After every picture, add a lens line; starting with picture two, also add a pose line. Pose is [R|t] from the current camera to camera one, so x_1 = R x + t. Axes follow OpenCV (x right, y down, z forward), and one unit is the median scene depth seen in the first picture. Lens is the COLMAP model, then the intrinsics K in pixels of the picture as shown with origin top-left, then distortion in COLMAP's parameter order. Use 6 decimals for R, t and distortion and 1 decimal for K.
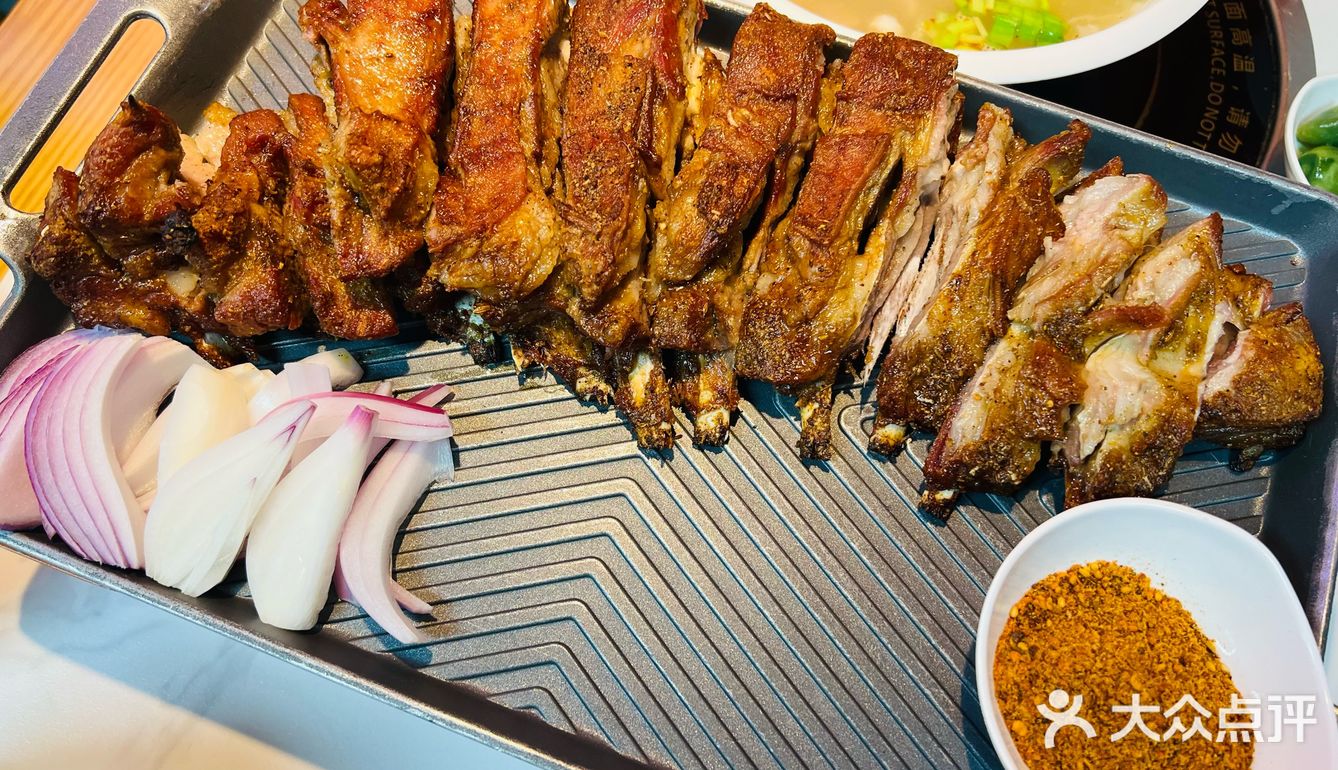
lens RADIAL K [[1063.4, 0, 669.0], [0, 1063.4, 385.0], [0, 0, 1]] dist [0.076420, -0.151644]
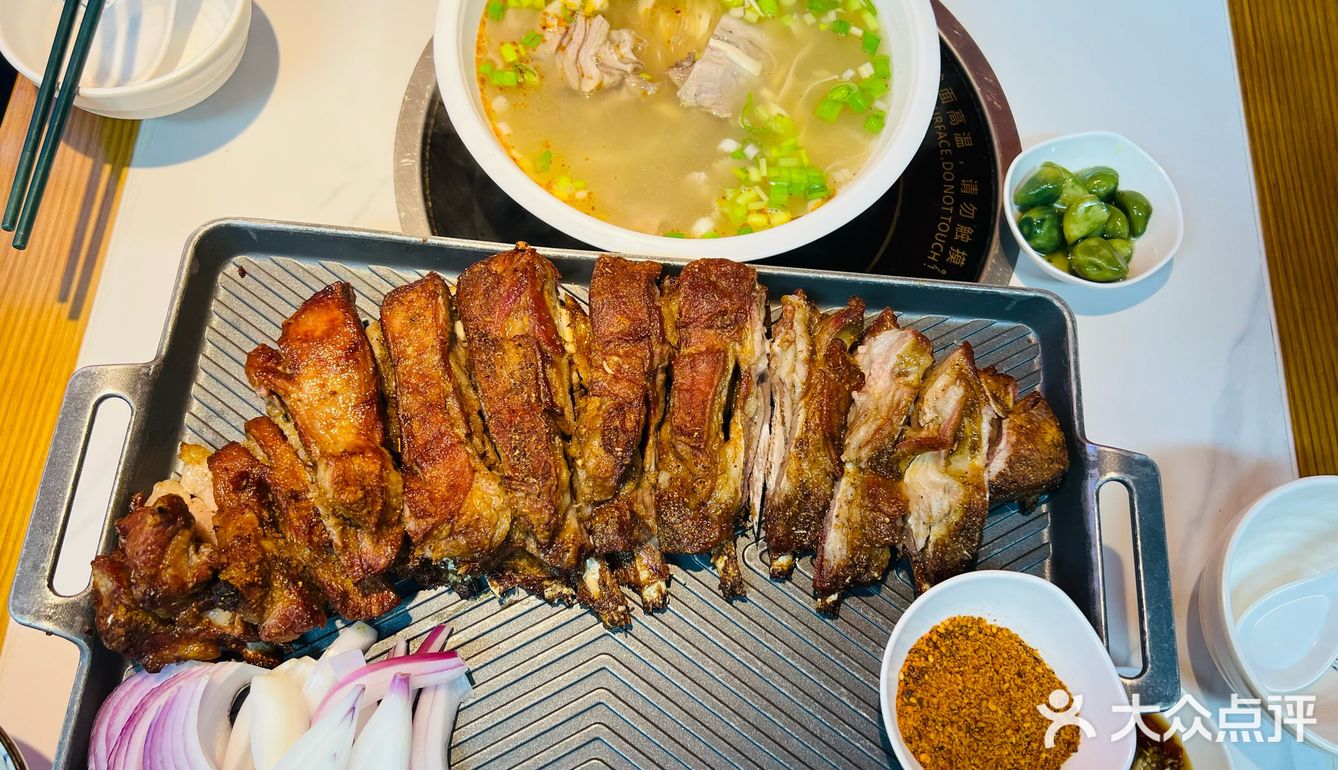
lens RADIAL K [[1055.9, 0, 669.0], [0, 1055.9, 385.0], [0, 0, 1]] dist [0.182094, -0.516070]
pose [[0.955605, -0.266999, 0.124622, -0.037565], [0.260783, 0.963268, 0.064086, -0.298416], [-0.137155, -0.028742, 0.990132, -0.306327]]
